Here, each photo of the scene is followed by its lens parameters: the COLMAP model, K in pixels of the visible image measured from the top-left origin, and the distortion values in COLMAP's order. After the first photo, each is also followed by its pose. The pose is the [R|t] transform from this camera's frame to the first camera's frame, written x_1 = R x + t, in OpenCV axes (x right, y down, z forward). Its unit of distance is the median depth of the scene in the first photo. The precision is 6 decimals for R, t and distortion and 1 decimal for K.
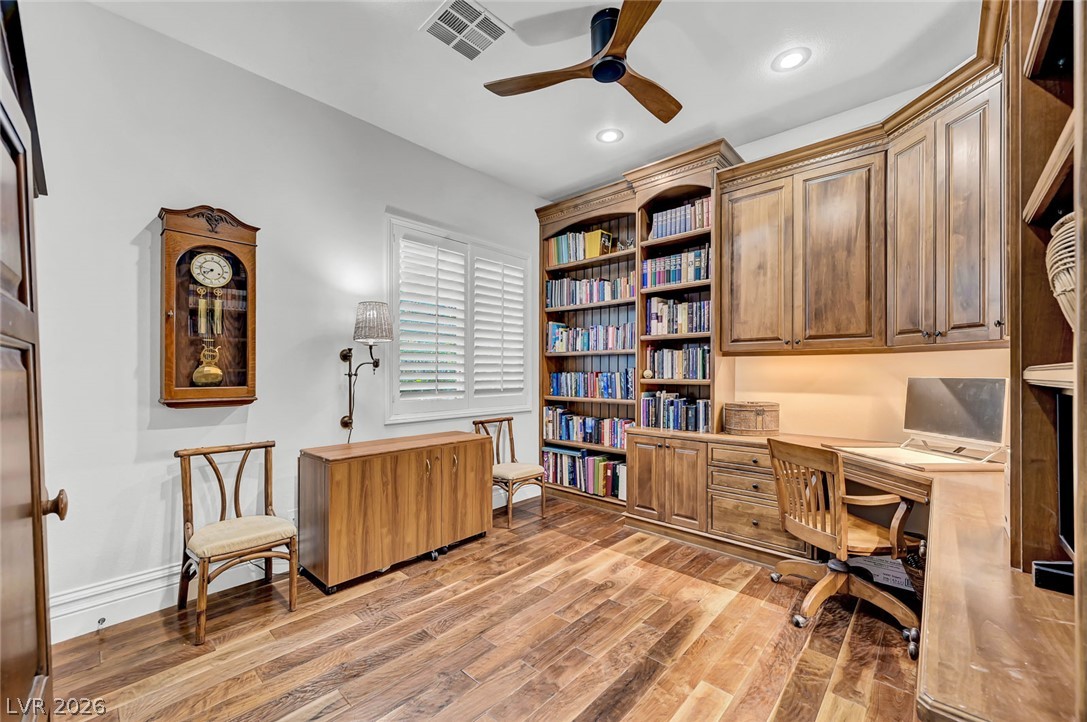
lens RADIAL K [[428.1, 0, 542.2], [0, 428.1, 368.7], [0, 0, 1]] dist [-0.000070, -0.000002]
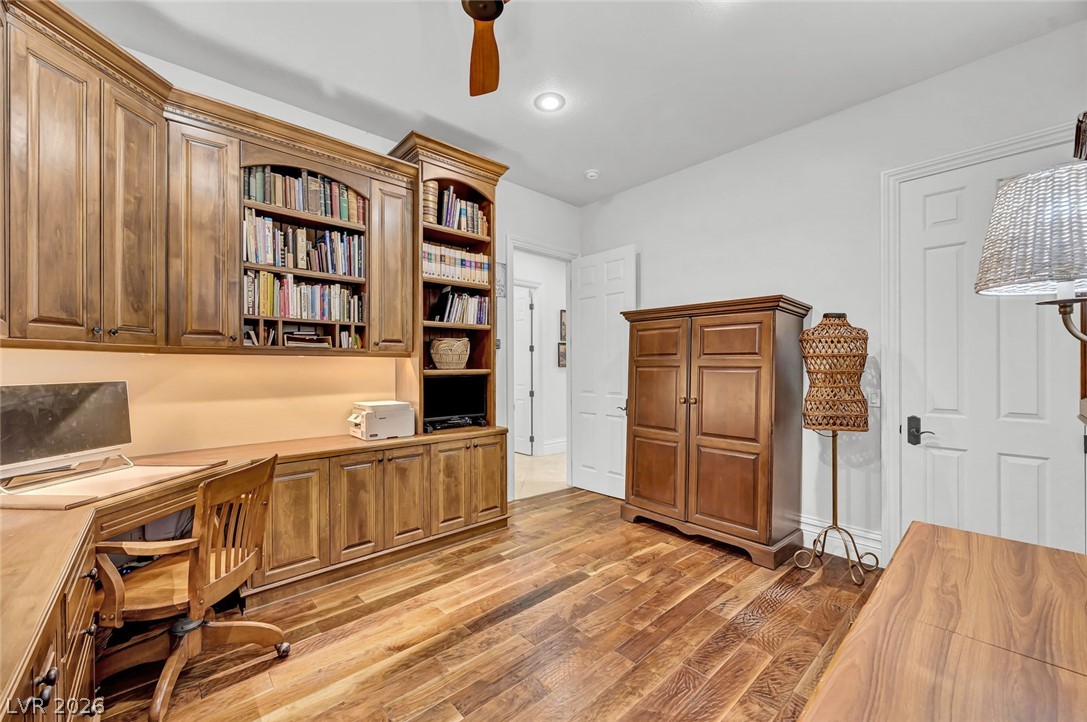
lens RADIAL K [[428.1, 0, 546.2], [0, 428.1, 364.3], [0, 0, 1]] dist [-0.000070, -0.000002]
pose [[-0.995542, -0.008783, 0.093908, -0.036372], [-0.009135, 0.999953, -0.003313, -0.021632], [-0.093874, -0.004156, -0.995575, 1.820062]]
